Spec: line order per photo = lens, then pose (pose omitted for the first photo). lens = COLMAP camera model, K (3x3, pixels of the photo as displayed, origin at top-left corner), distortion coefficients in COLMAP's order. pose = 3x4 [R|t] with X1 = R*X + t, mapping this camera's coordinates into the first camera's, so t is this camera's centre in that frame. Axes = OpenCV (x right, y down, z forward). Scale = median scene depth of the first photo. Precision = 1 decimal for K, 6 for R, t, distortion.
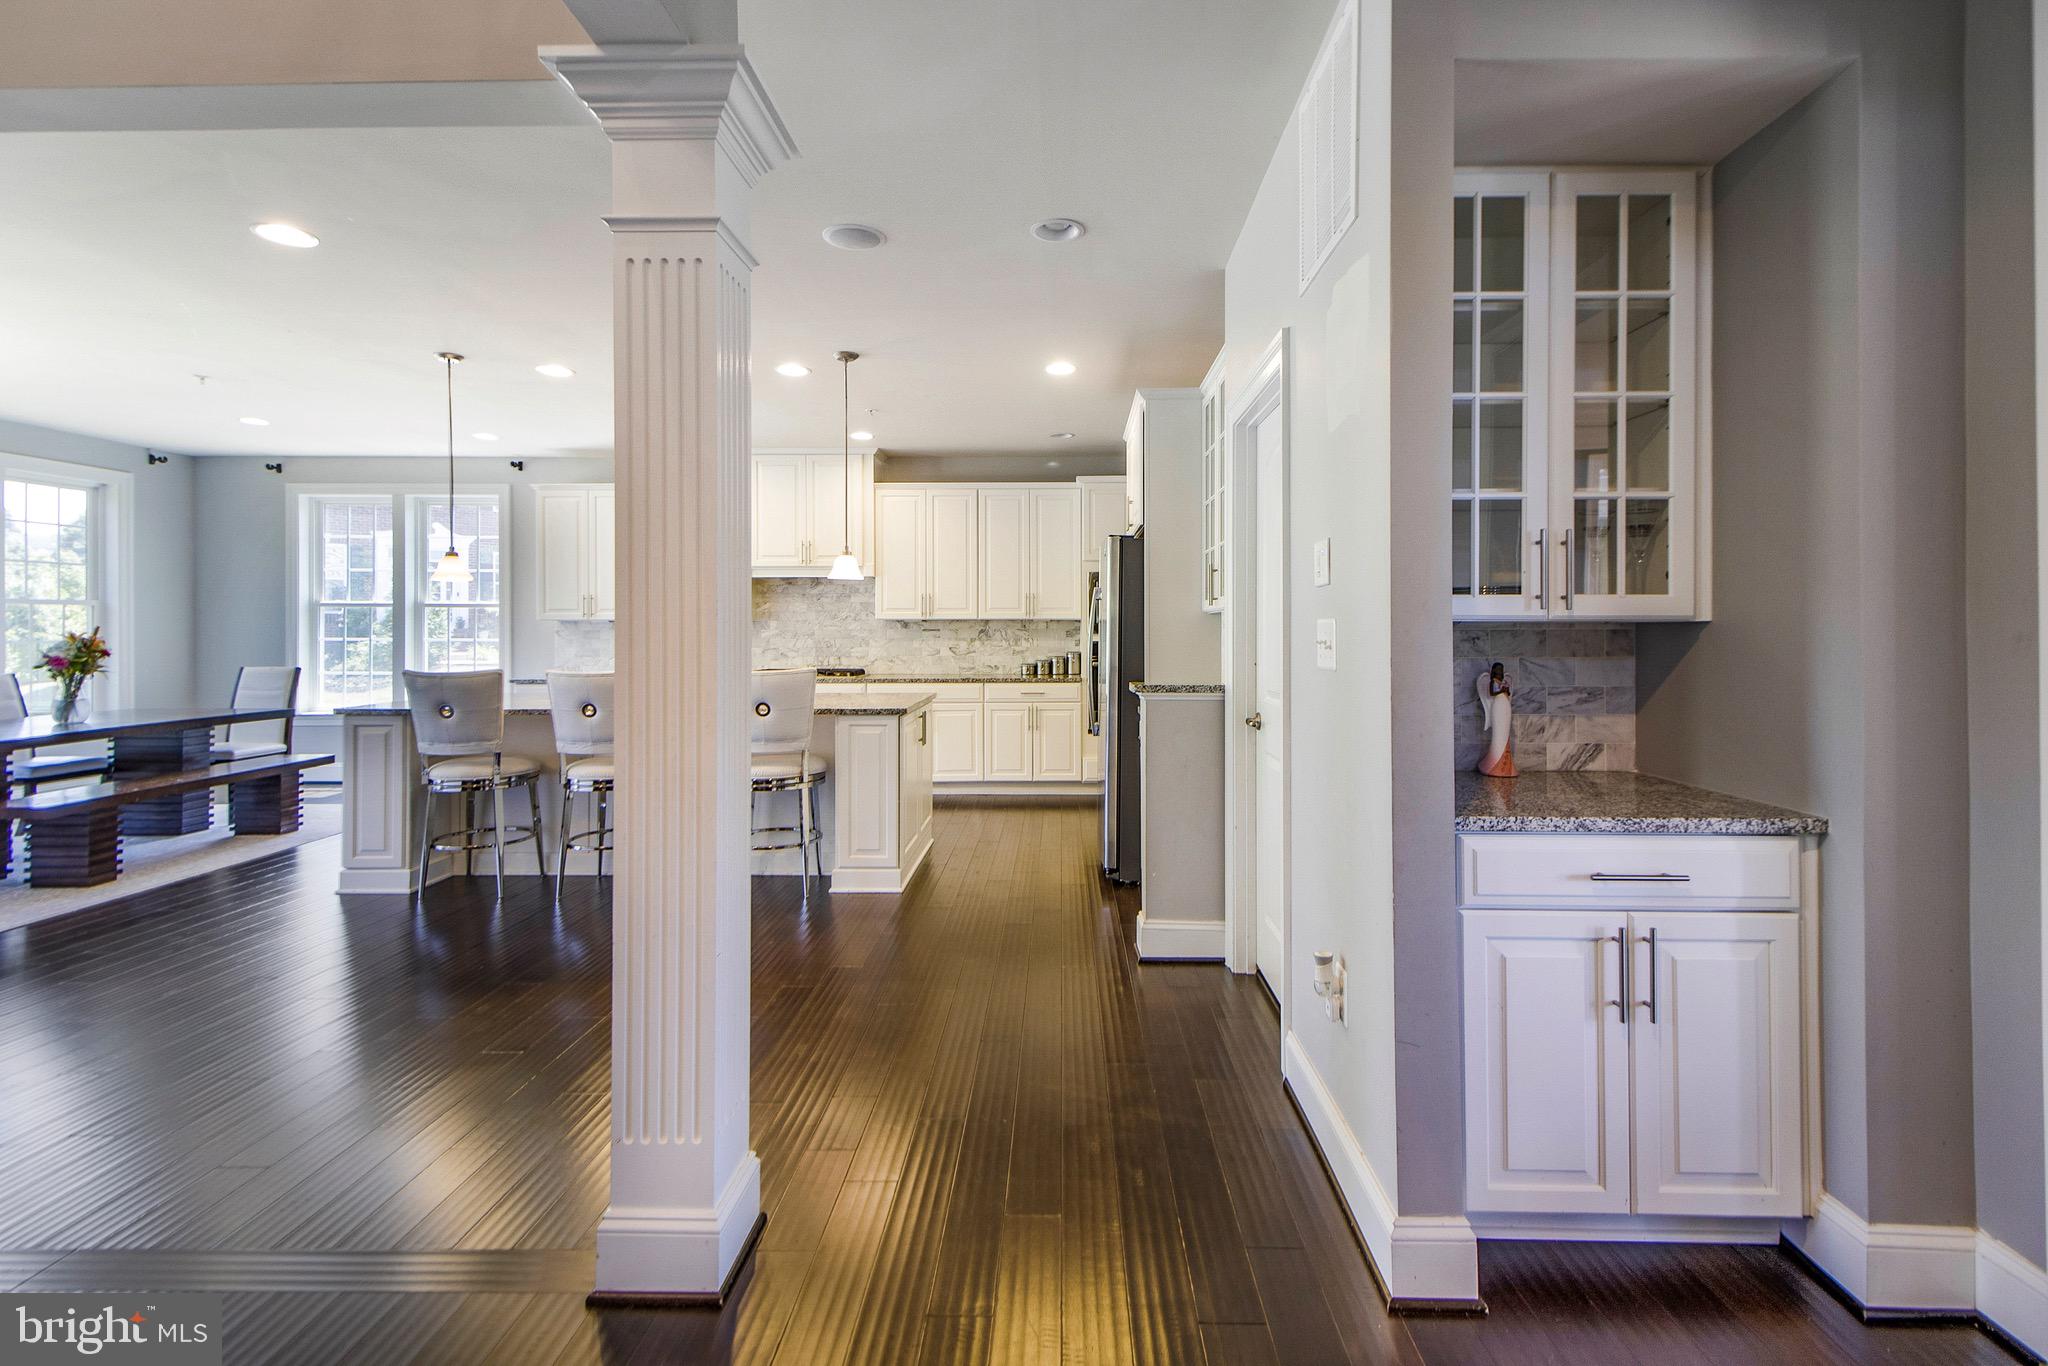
lens RADIAL K [[947.9, 0, 1029.9], [0, 947.9, 635.3], [0, 0, 1]] dist [0.004220, -0.003164]
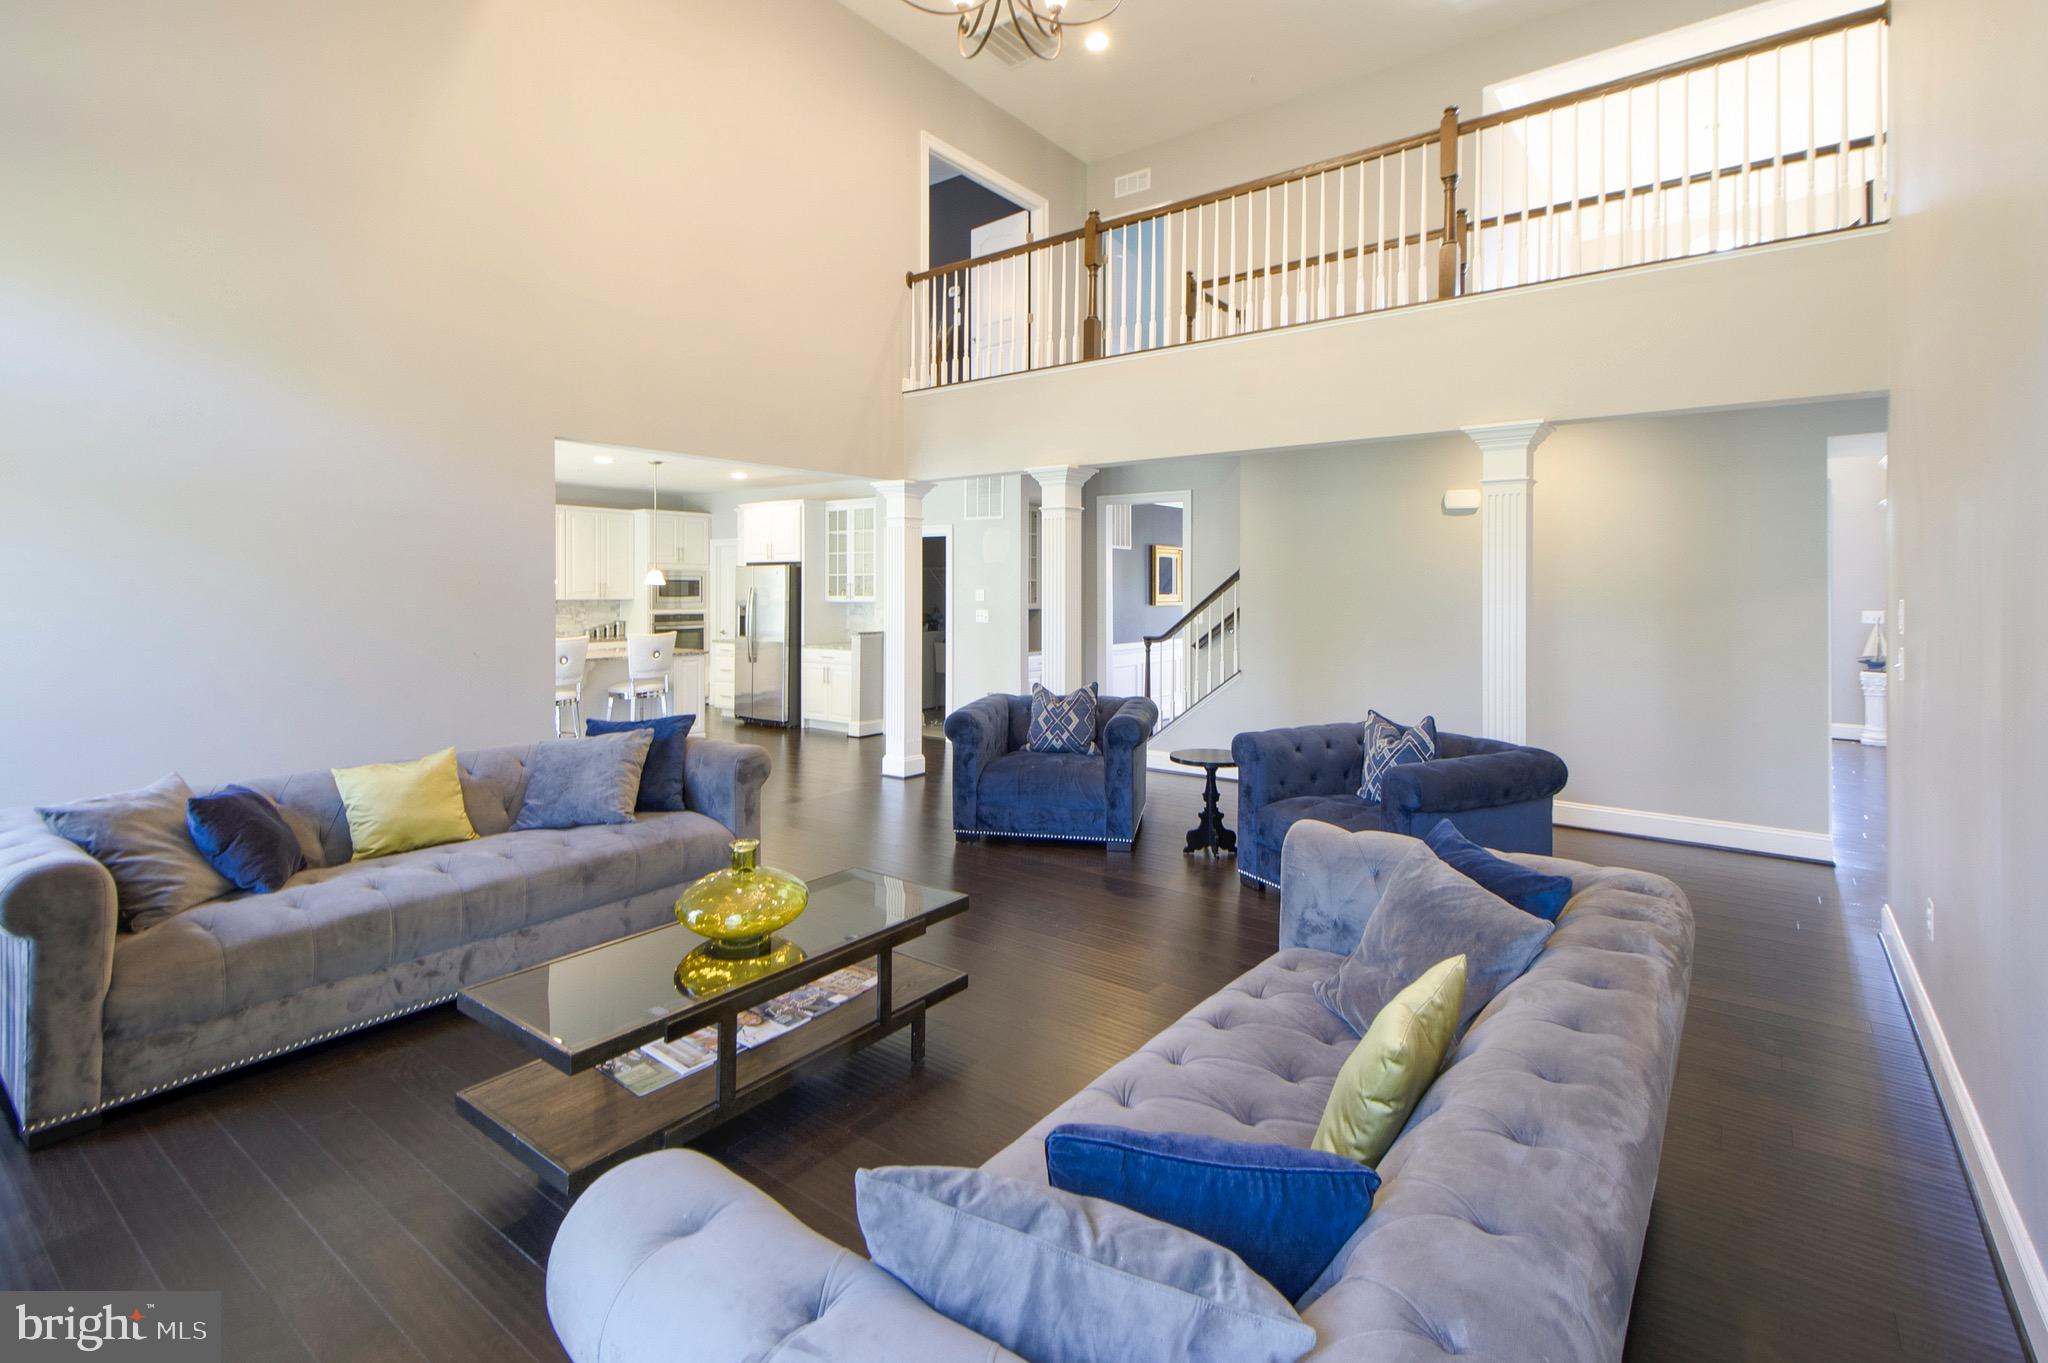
lens RADIAL K [[947.9, 0, 1033.4], [0, 947.9, 593.2], [0, 0, 1]] dist [0.004220, -0.003164]
pose [[0.574952, 0.001740, 0.818185, -0.835276], [-0.000208, 0.999998, -0.001980, -0.024748], [-0.818187, 0.000968, 0.574951, -0.439396]]
